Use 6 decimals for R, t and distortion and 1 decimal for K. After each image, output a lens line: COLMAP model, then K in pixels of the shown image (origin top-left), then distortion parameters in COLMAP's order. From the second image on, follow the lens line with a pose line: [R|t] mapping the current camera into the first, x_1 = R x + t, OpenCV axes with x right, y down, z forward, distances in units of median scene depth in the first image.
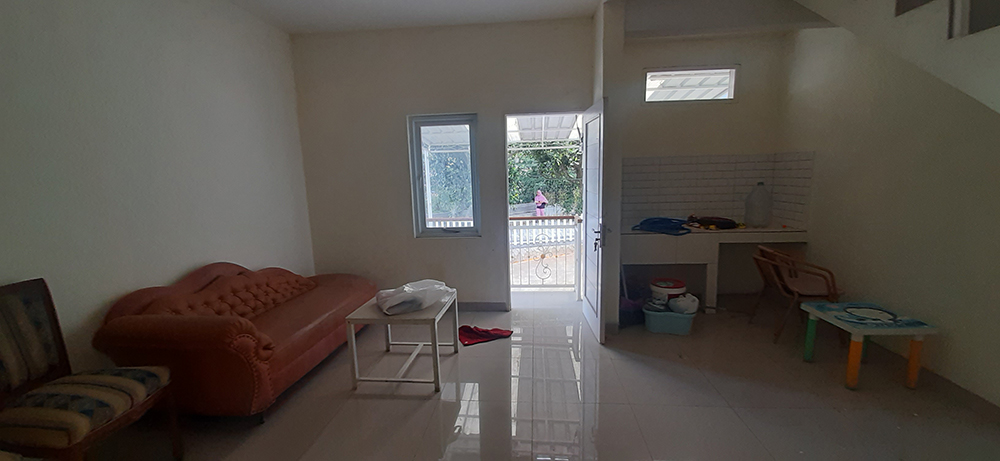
lens RADIAL K [[386.9, 0, 501.2], [0, 386.9, 233.7], [0, 0, 1]] dist [-0.010403, -0.002854]
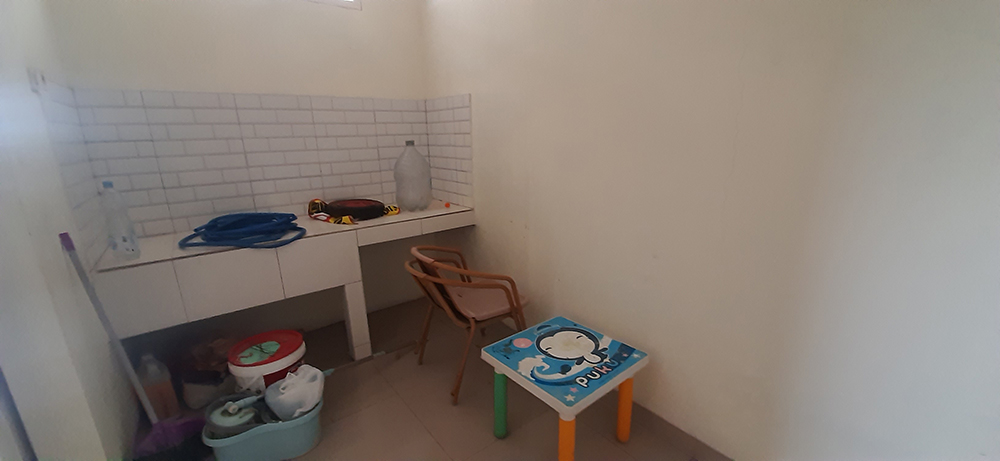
lens RADIAL K [[386.9, 0, 502.6], [0, 386.9, 232.3], [0, 0, 1]] dist [-0.010403, -0.002854]
pose [[0.728743, -0.161432, 0.665487, 0.351188], [0.103726, 0.986625, 0.125748, -0.050022], [-0.676886, -0.022609, 0.735740, 0.435926]]
